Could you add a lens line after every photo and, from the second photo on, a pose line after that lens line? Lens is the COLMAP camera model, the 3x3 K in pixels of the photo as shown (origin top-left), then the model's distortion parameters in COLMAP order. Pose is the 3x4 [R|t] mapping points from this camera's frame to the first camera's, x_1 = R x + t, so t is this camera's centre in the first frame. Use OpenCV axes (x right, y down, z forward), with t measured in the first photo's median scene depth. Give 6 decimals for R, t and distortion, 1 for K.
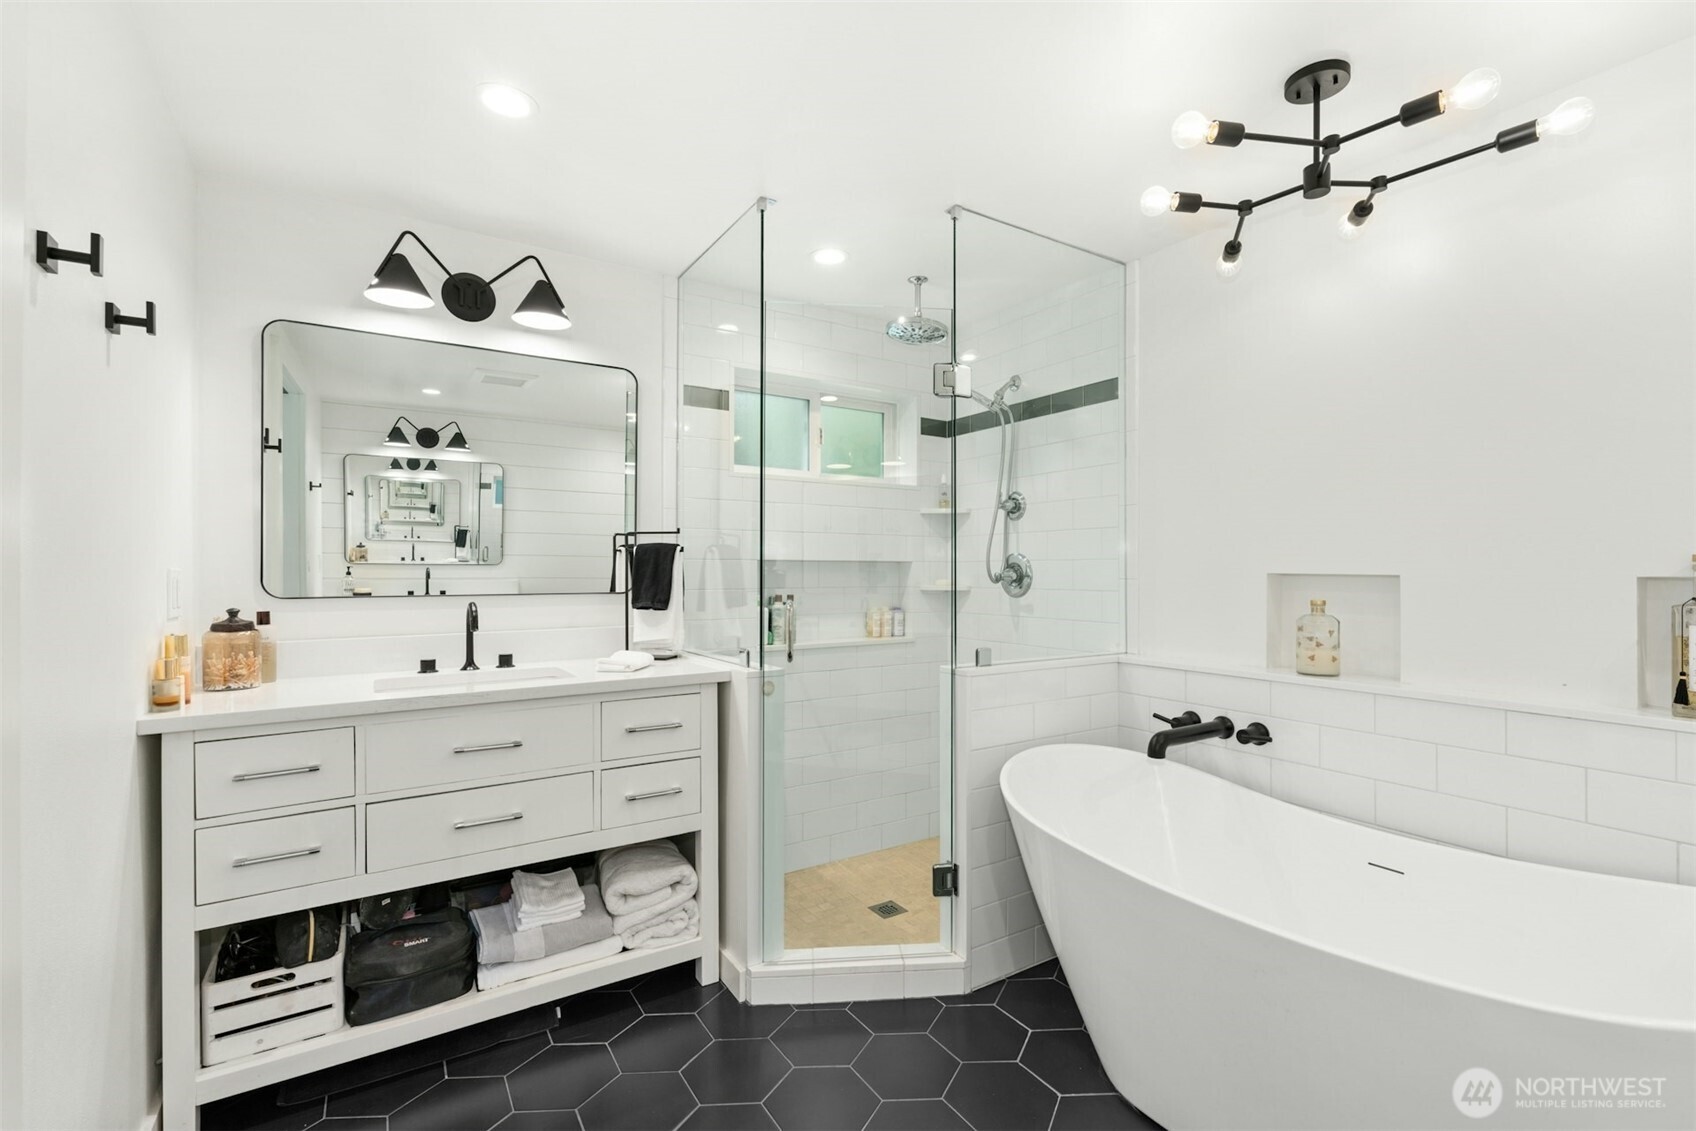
lens RADIAL K [[737.5, 0, 847.6], [0, 737.5, 567.2], [0, 0, 1]] dist [-0.003023, -0.000288]
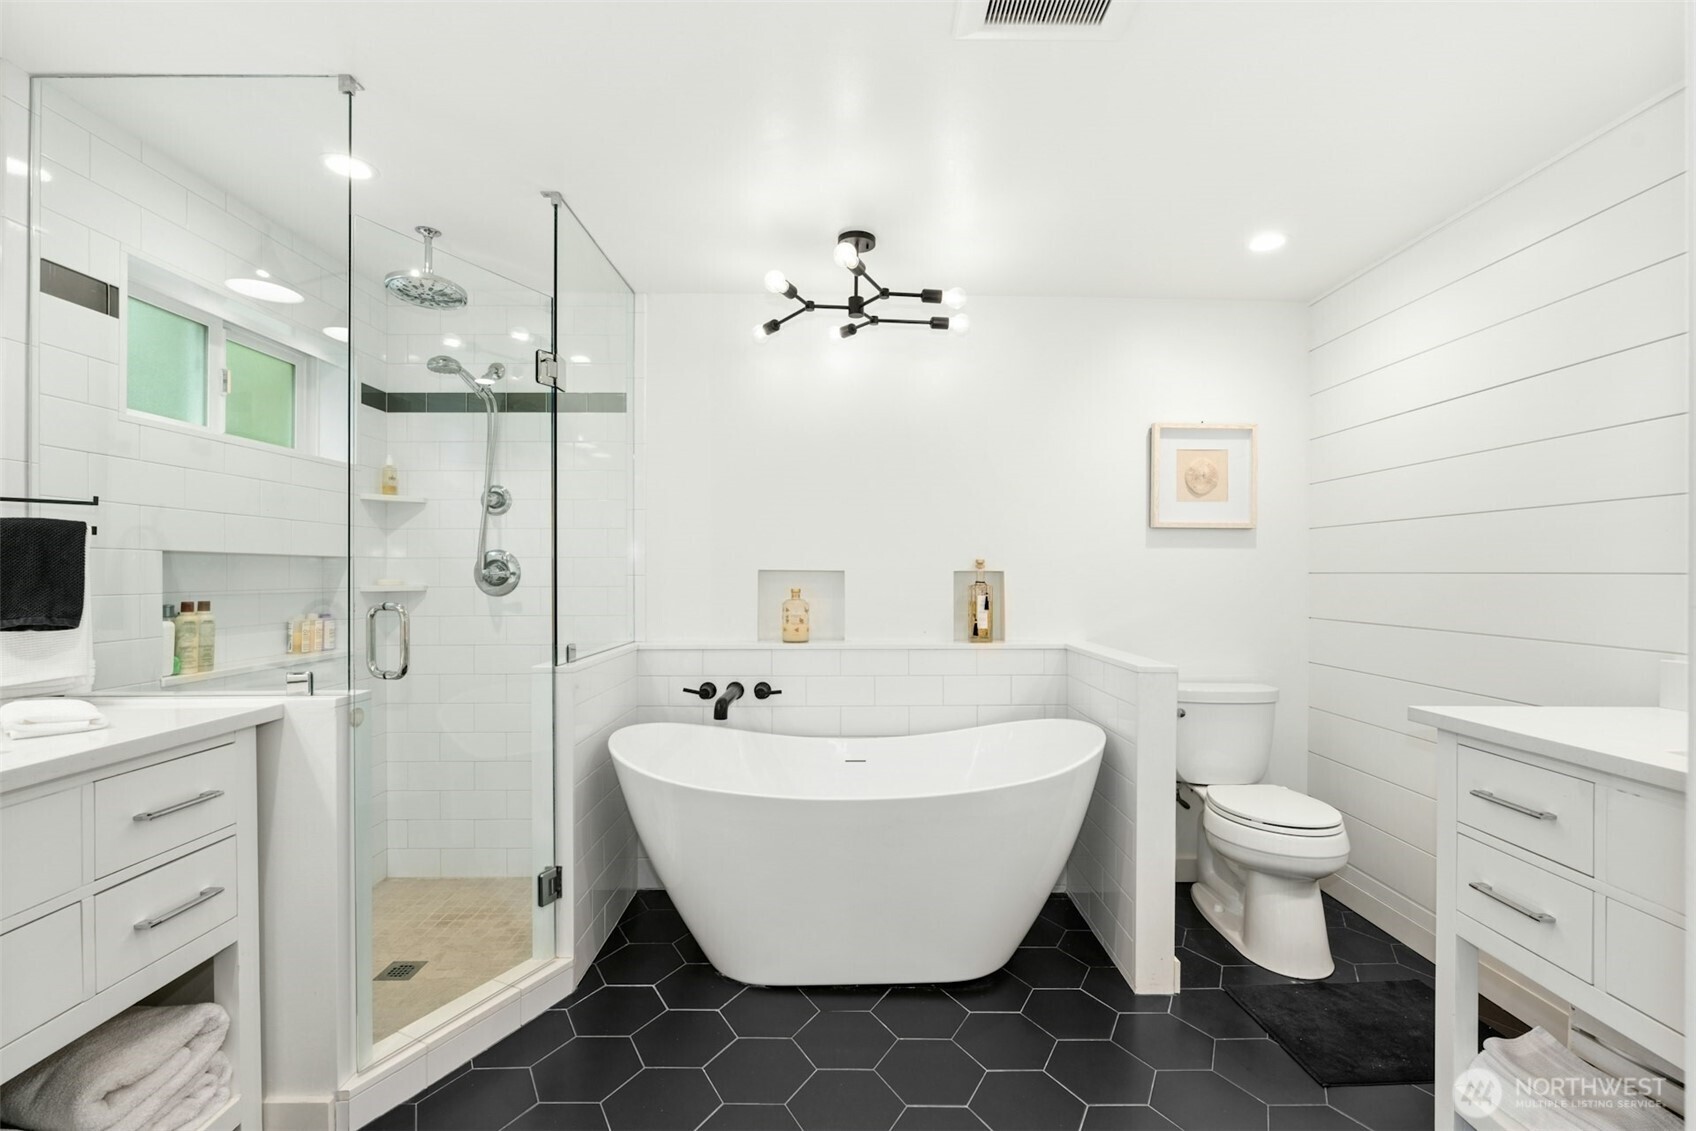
lens RADIAL K [[745.1, 0, 841.0], [0, 745.1, 571.2], [0, 0, 1]] dist [-0.001478, -0.000347]
pose [[0.536391, 0.000492, 0.843970, -0.483013], [-0.002137, 0.999997, 0.000775, 0.009047], [-0.843967, -0.002219, 0.536390, 0.151854]]
